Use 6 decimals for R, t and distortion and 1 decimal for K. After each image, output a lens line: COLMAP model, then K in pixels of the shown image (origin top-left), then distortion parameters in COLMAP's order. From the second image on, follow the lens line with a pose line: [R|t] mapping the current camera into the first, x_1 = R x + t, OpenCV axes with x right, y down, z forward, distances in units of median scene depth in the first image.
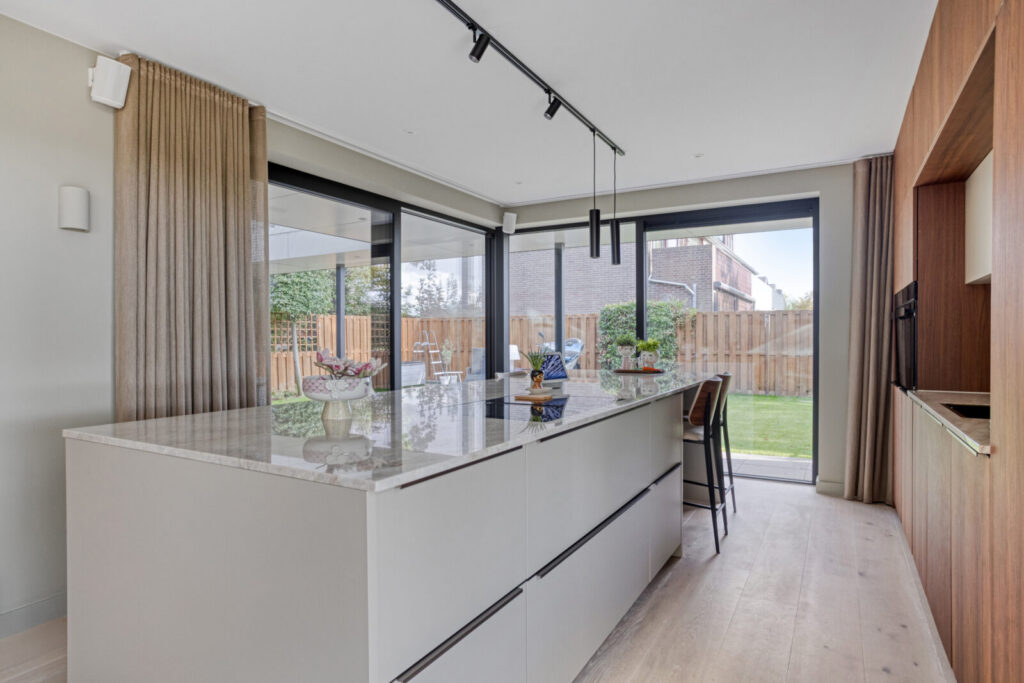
lens RADIAL K [[587.4, 0, 521.0], [0, 587.4, 347.4], [0, 0, 1]] dist [-0.006574, -0.000424]
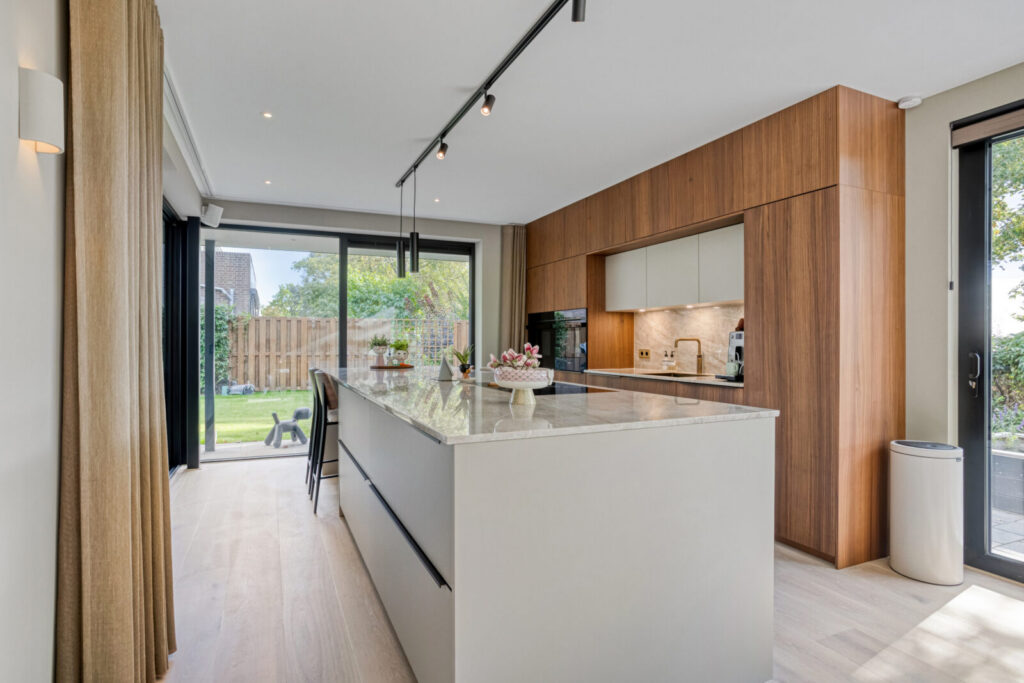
lens RADIAL K [[530.4, 0, 507.6], [0, 530.4, 339.3], [0, 0, 1]] dist [-0.023679, 0.007347]
pose [[0.603549, 0.006765, 0.797297, -0.403971], [0.009994, 0.999821, -0.016049, 0.002836], [-0.797263, 0.017655, 0.603373, 0.127743]]
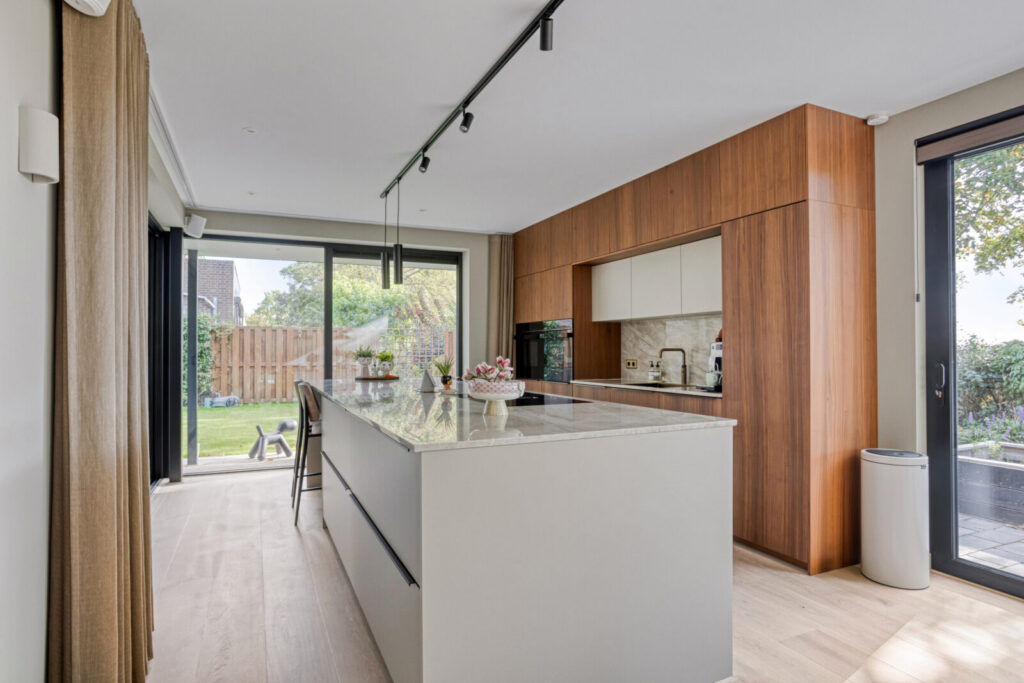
lens RADIAL K [[551.6, 0, 508.9], [0, 551.6, 342.8], [0, 0, 1]] dist [-0.025306, 0.009076]
pose [[0.595200, 0.012226, 0.803485, -0.418346], [0.013685, 0.999585, -0.025347, 0.000244], [-0.803461, 0.026082, 0.594785, 0.097569]]
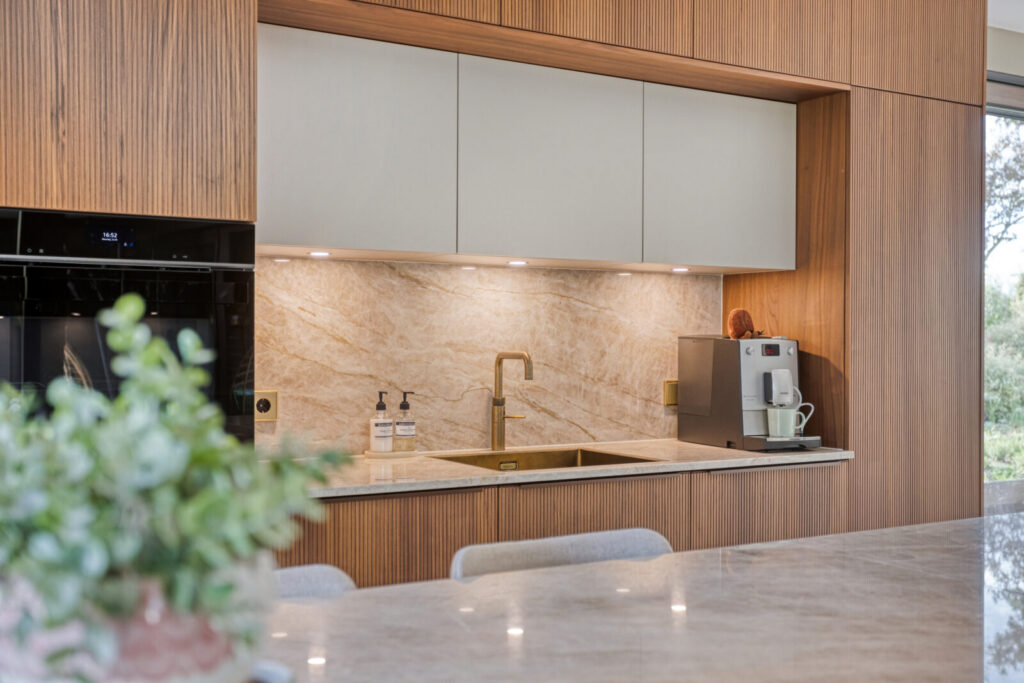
lens RADIAL K [[1140.1, 0, 507.4], [0, 1140.1, 343.0], [0, 0, 1]] dist [0.019499, 0.000000]
pose [[-0.860886, -0.001859, 0.508794, 0.061449], [0.006733, 0.999864, 0.015044, -0.021367], [-0.508753, 0.016377, -0.860757, 0.868737]]
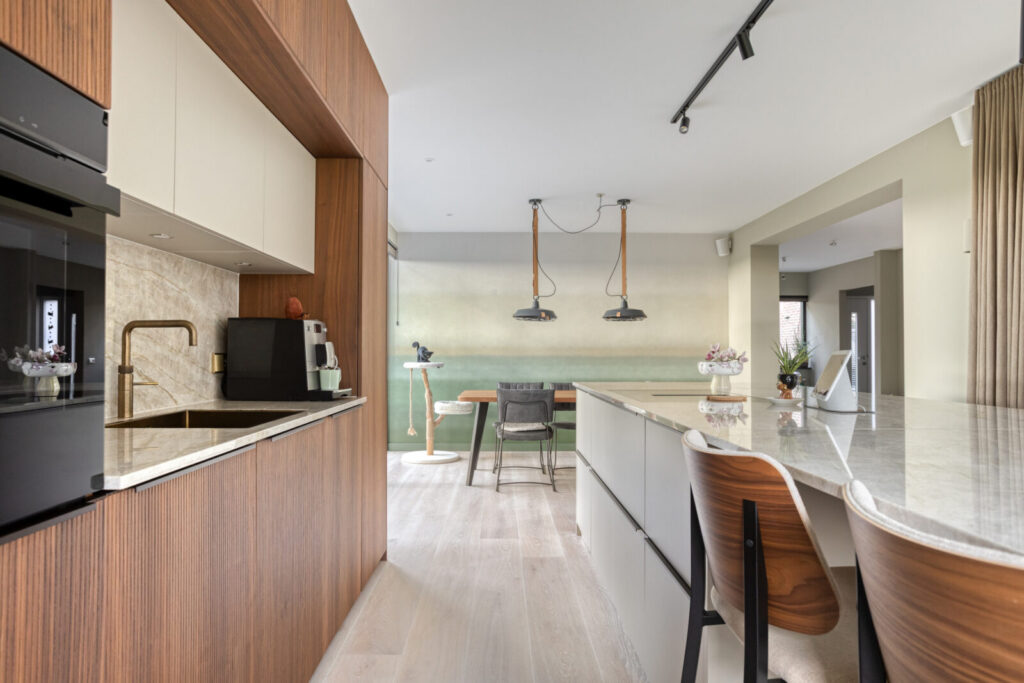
lens RADIAL K [[625.1, 0, 503.1], [0, 625.1, 343.0], [0, 0, 1]] dist [-0.003460, 0.003563]
pose [[-0.876102, -0.004746, -0.482103, 0.349051], [-0.004820, 0.999988, -0.001086, 0.002898], [0.482103, 0.001372, -0.876114, 0.749608]]
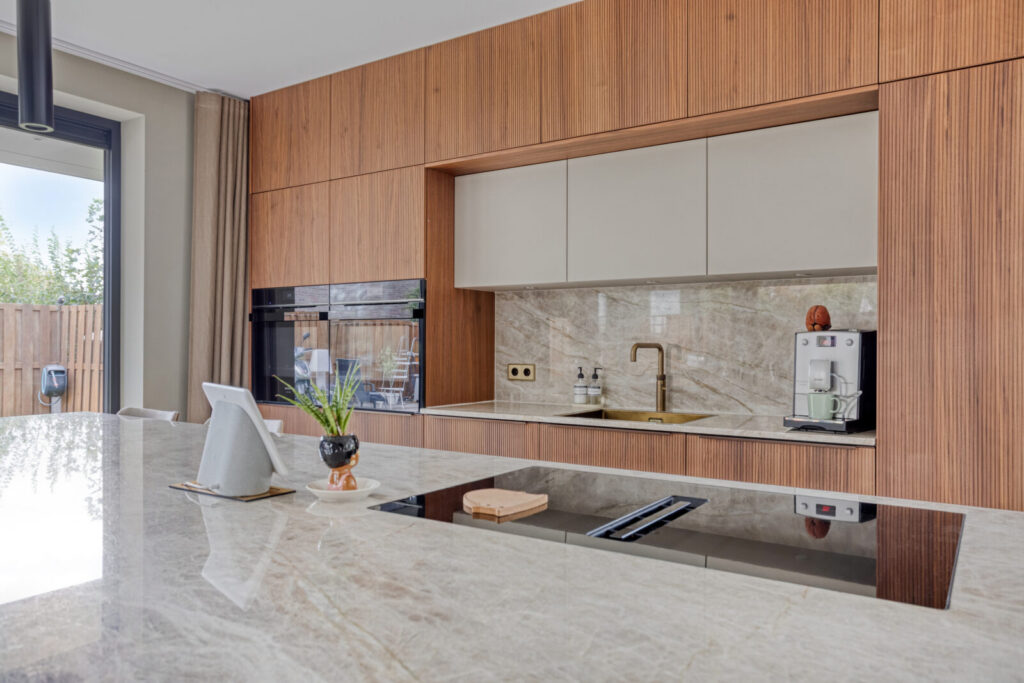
lens RADIAL K [[729.8, 0, 502.6], [0, 729.8, 342.4], [0, 0, 1]] dist [-0.005241, 0.009771]
pose [[0.099477, 0.007783, 0.995009, -0.196657], [0.010770, 0.999902, -0.008898, -0.005289], [-0.994982, 0.011602, 0.099383, 0.429698]]
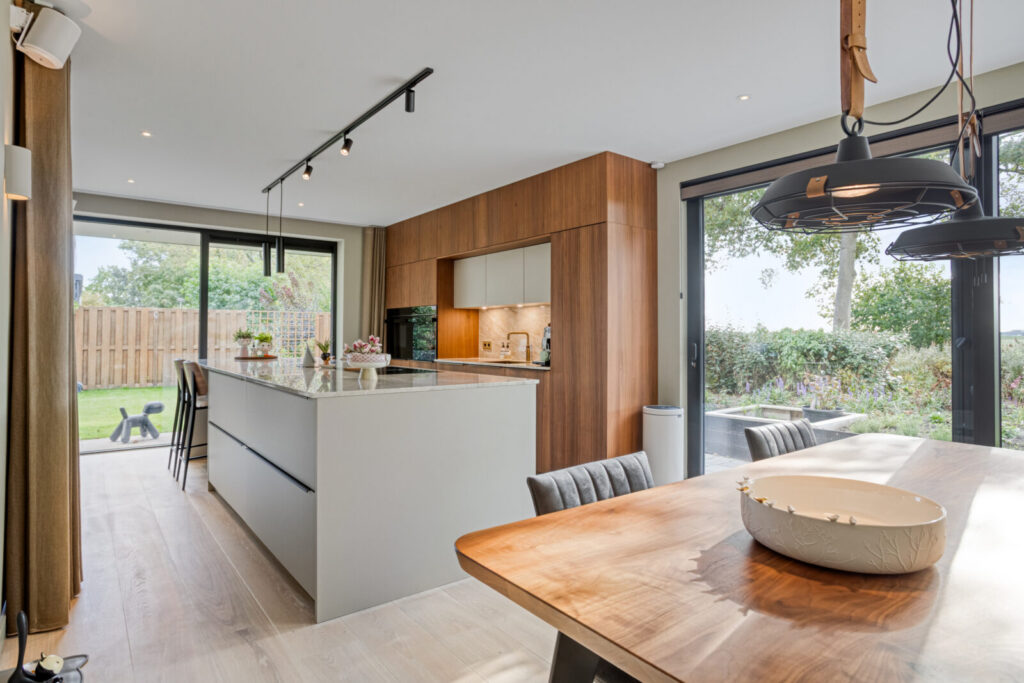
lens RADIAL K [[551.6, 0, 502.3], [0, 551.6, 322.7], [0, 0, 1]] dist [-0.025306, 0.009076]
pose [[0.408834, 0.023611, 0.912303, -0.528331], [0.011142, 0.999462, -0.030860, 0.005124], [-0.912541, 0.022781, 0.408350, 0.013844]]
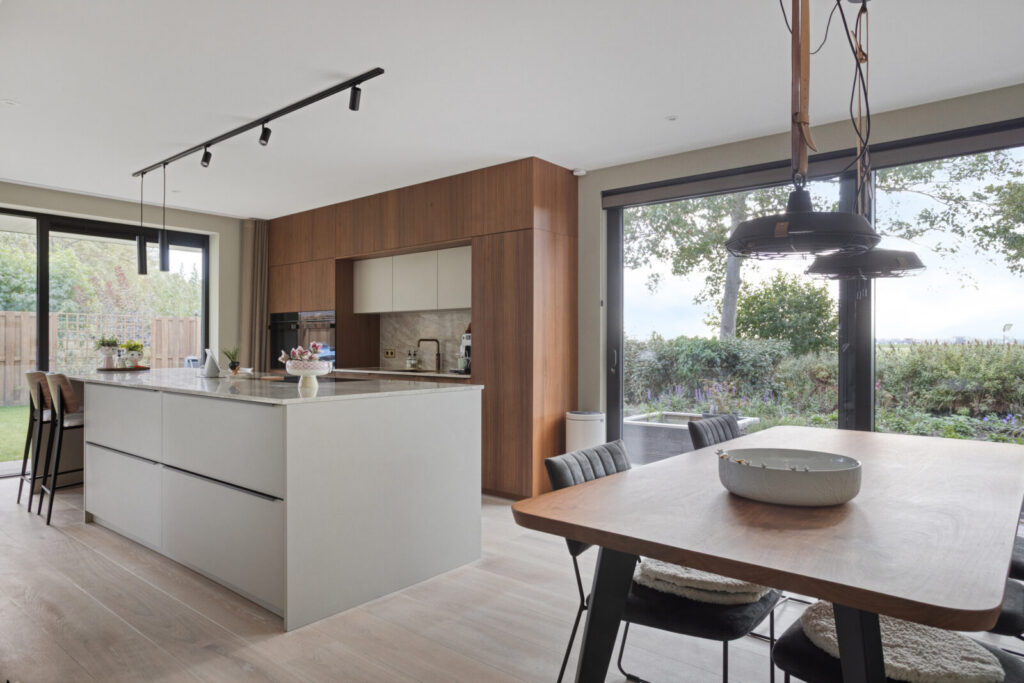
lens RADIAL K [[624.1, 0, 496.9], [0, 624.1, 340.6], [0, 0, 1]] dist [-0.011753, 0.008489]
pose [[0.208622, 0.007832, 0.977965, -0.617841], [0.013953, 0.999842, -0.010983, 0.007004], [-0.977897, 0.015936, 0.208479, 0.057069]]
